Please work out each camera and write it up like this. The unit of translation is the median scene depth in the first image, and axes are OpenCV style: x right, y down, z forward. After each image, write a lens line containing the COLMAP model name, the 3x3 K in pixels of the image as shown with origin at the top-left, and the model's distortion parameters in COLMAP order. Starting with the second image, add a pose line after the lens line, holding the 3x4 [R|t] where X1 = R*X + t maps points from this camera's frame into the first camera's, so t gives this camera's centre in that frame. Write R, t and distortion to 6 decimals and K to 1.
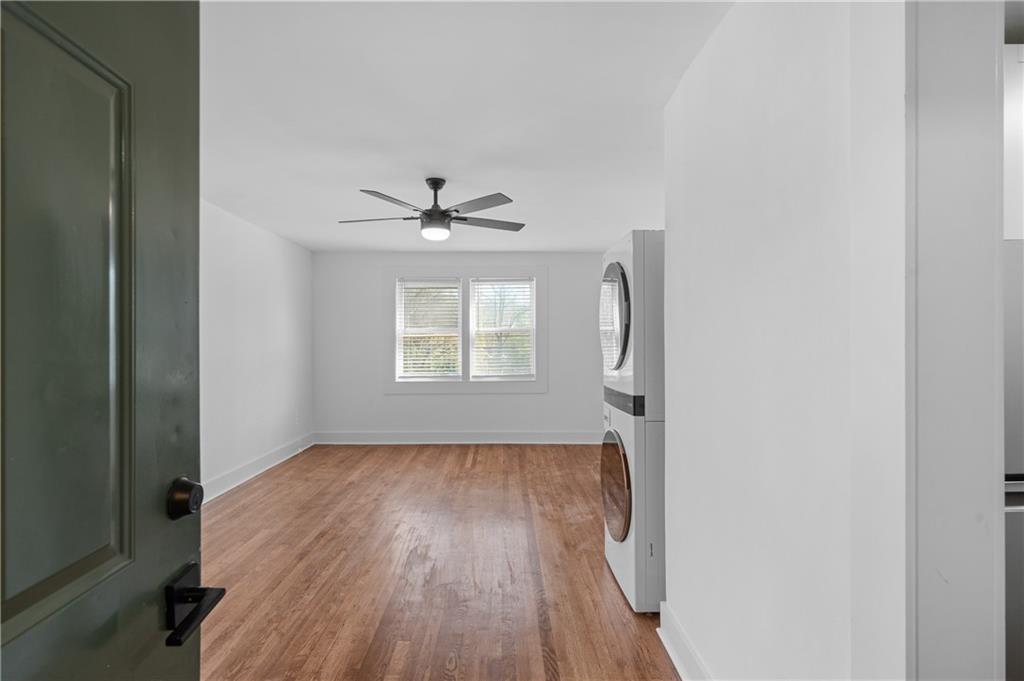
lens RADIAL K [[502.8, 0, 512.0], [0, 502.8, 340.5], [0, 0, 1]] dist [-0.001081, -0.000193]
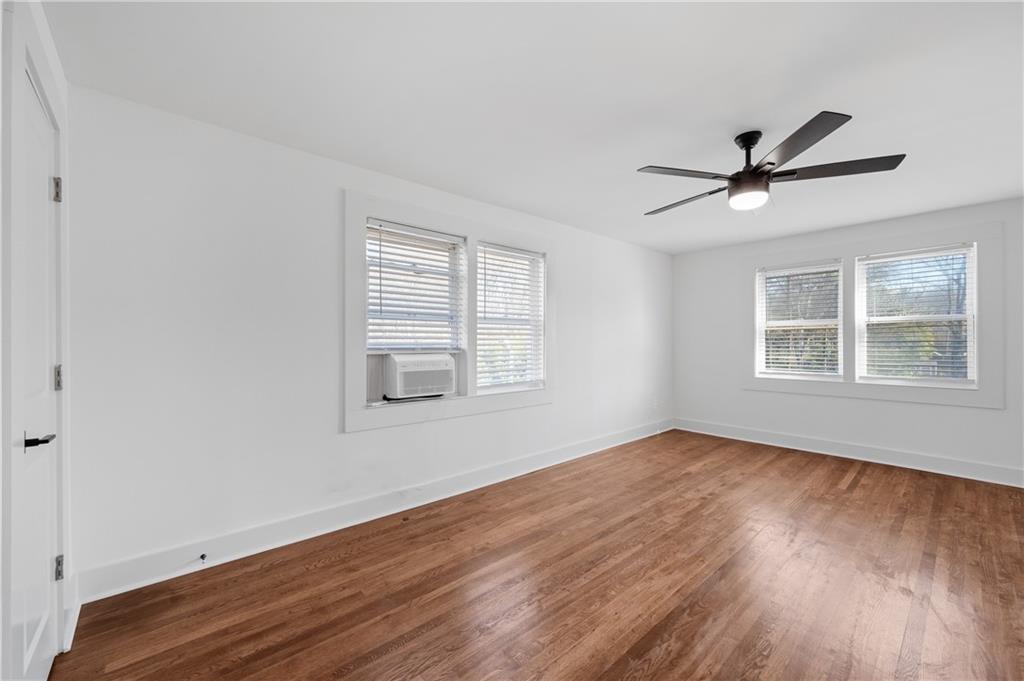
lens RADIAL K [[406.6, 0, 512.0], [0, 406.6, 340.5], [0, 0, 1]] dist [0.001284, -0.000089]
pose [[0.651839, 0.000588, -0.758357, 0.078511], [0.005098, 0.999974, 0.005157, 0.008157], [0.758340, -0.007228, 0.651819, 0.208705]]
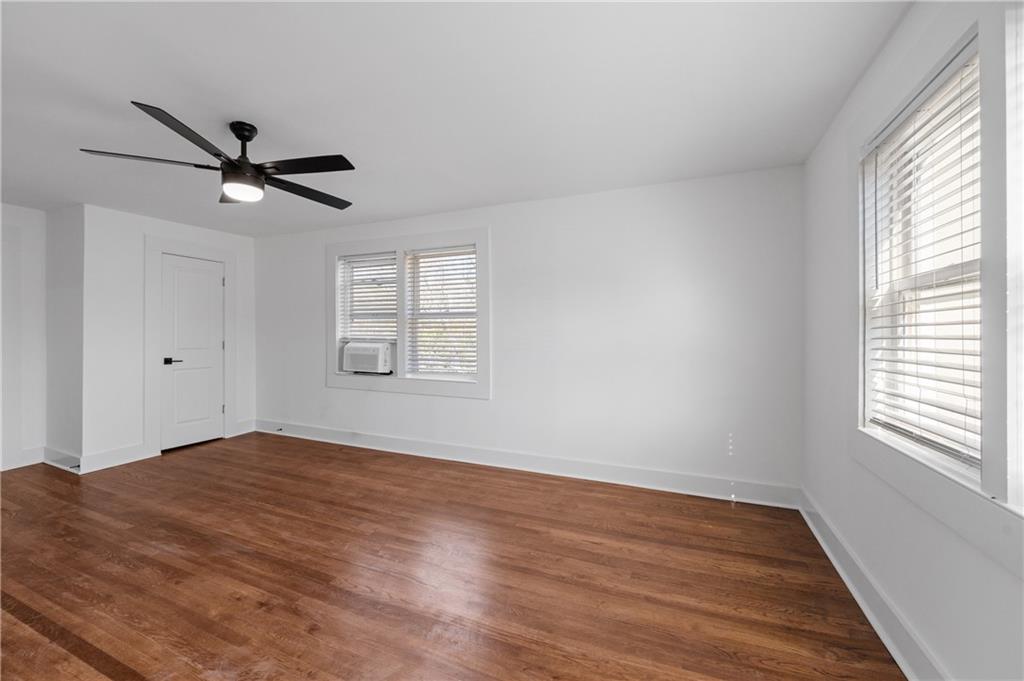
lens RADIAL K [[406.5, 0, 512.0], [0, 406.5, 340.5], [0, 0, 1]] dist [0.000576, -0.000022]
pose [[-0.412586, 0.012001, -0.910840, 0.207802], [0.003319, 0.999926, 0.011672, 0.018791], [0.910913, 0.001793, -0.412595, 1.291630]]
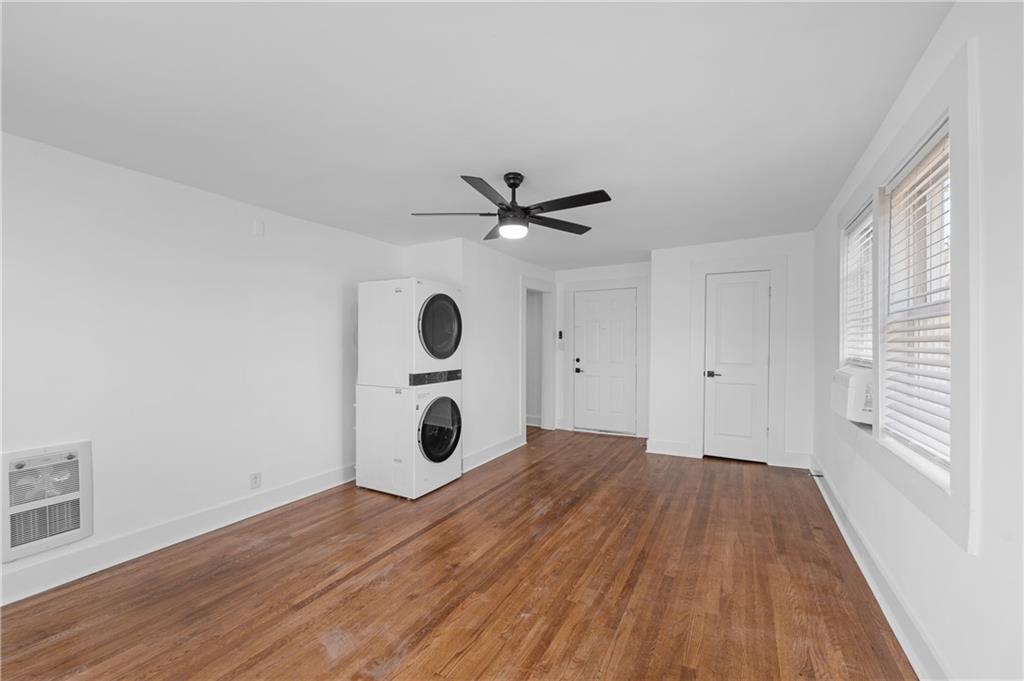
lens RADIAL K [[406.5, 0, 512.0], [0, 406.5, 340.5], [0, 0, 1]] dist [0.000576, -0.000022]
pose [[-0.864585, 0.002855, 0.502479, -0.428229], [-0.005955, 0.999855, -0.015928, 0.009052], [-0.502452, -0.016764, -0.864443, 1.312379]]
